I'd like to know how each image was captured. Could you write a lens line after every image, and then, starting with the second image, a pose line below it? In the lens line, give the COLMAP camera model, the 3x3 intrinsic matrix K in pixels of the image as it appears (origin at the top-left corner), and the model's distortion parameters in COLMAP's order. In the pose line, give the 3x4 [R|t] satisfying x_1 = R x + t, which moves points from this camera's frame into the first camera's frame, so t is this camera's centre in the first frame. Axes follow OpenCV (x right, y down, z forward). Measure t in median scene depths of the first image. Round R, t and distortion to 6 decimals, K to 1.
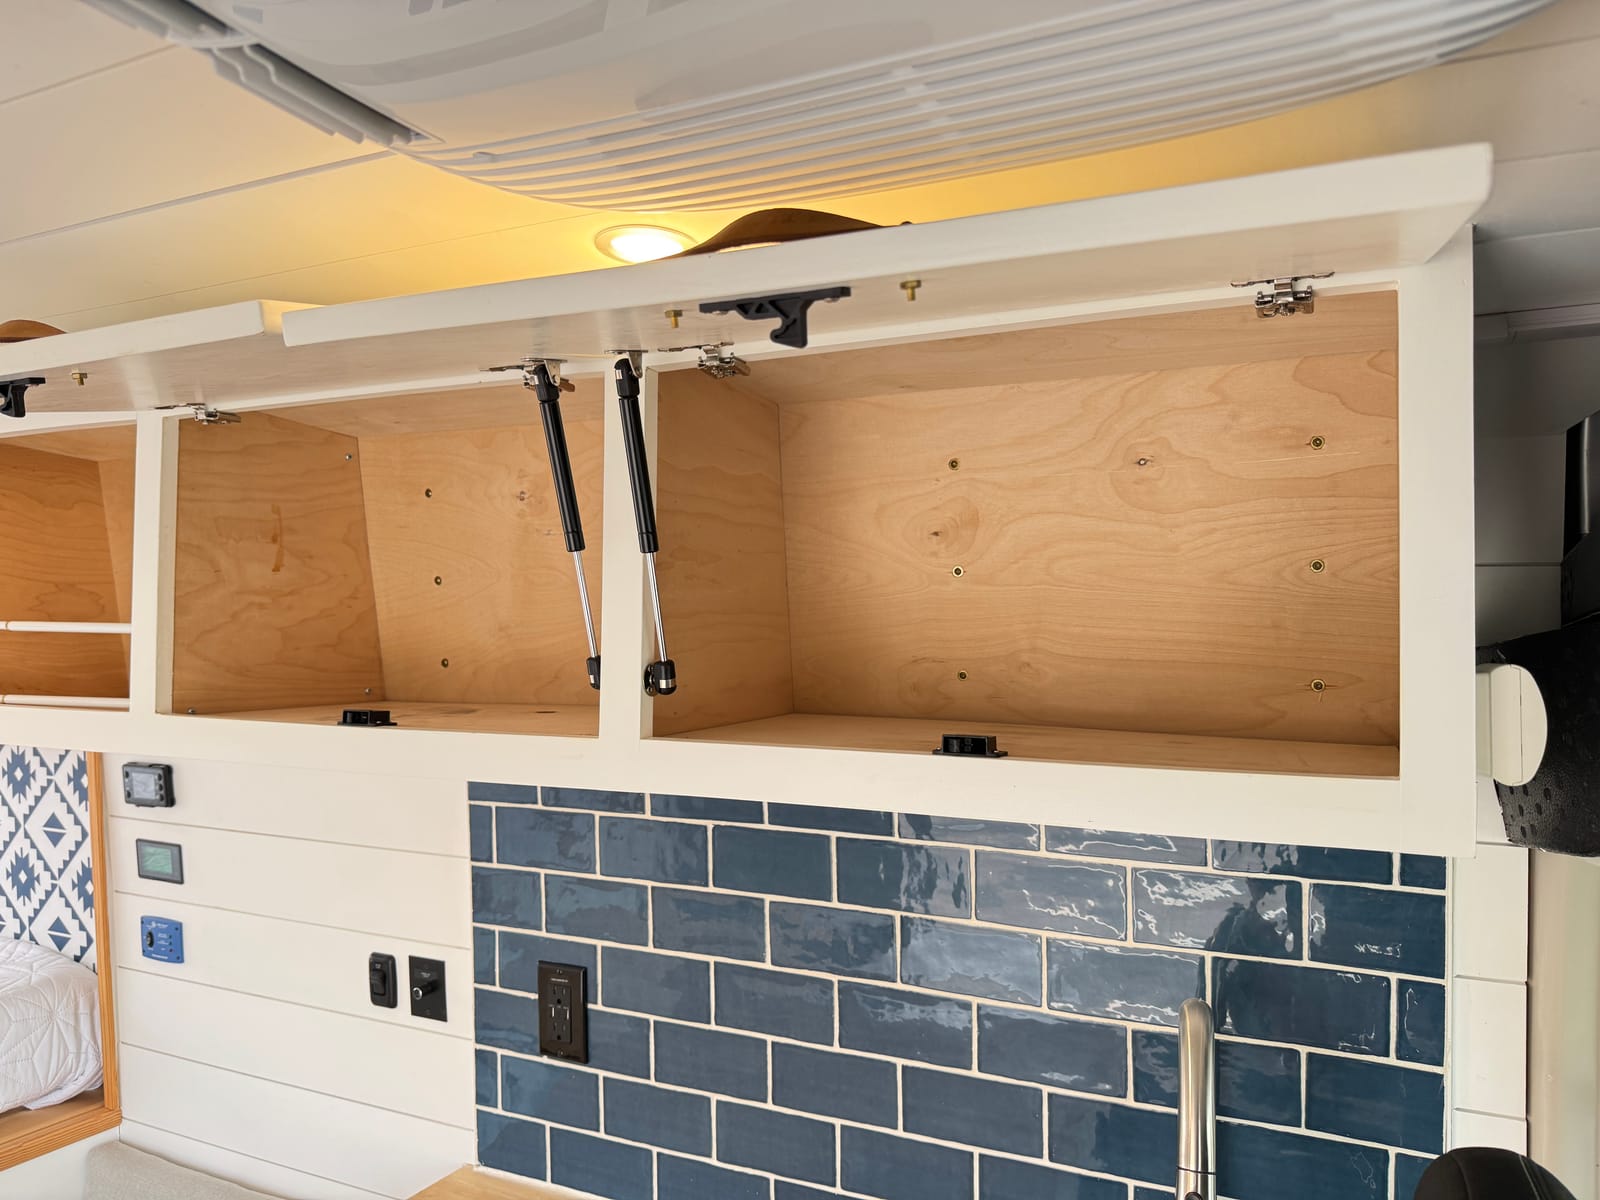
lens RADIAL K [[1141.9, 0, 813.2], [0, 1141.9, 607.0], [0, 0, 1]] dist [0.034802, -0.049861]
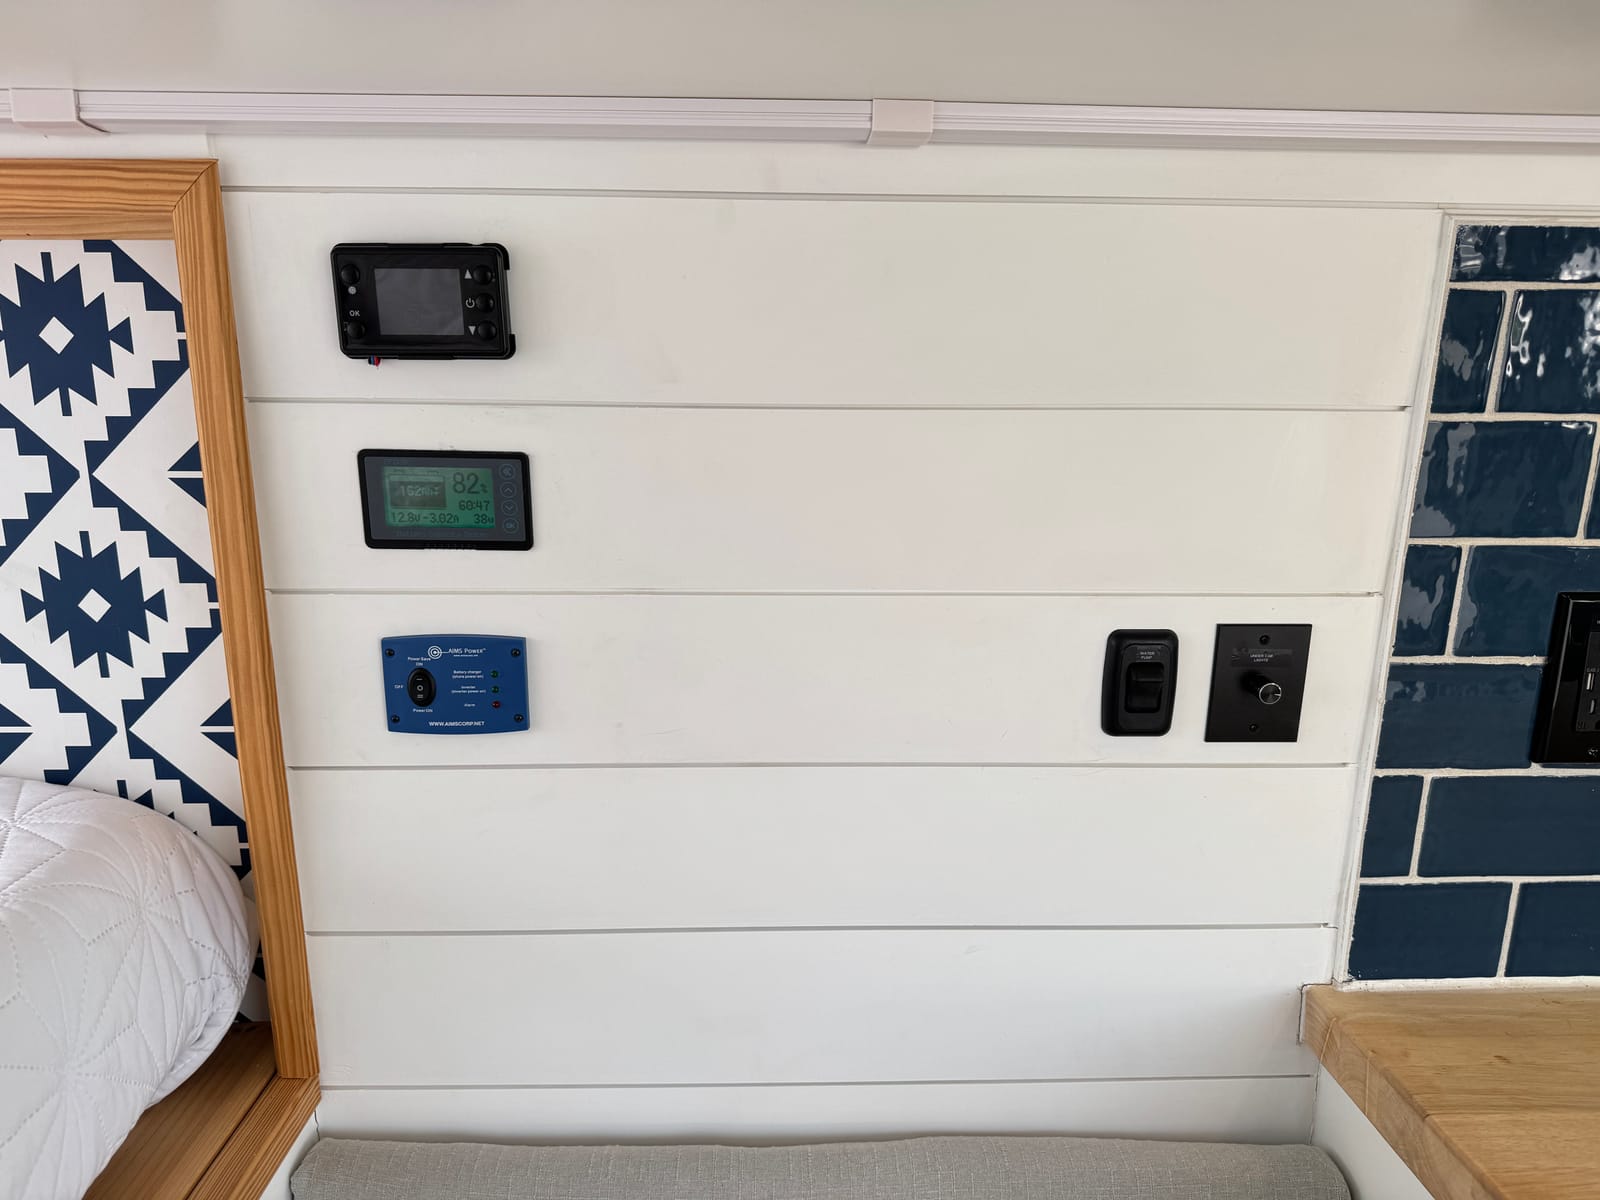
lens RADIAL K [[1141.9, 0, 794.8], [0, 1141.9, 588.9], [0, 0, 1]] dist [0.034802, -0.049861]
pose [[0.891124, -0.086383, 0.445462, -0.752370], [-0.008045, 0.978550, 0.205853, 0.195689], [-0.453689, -0.187024, 0.871314, 0.681297]]
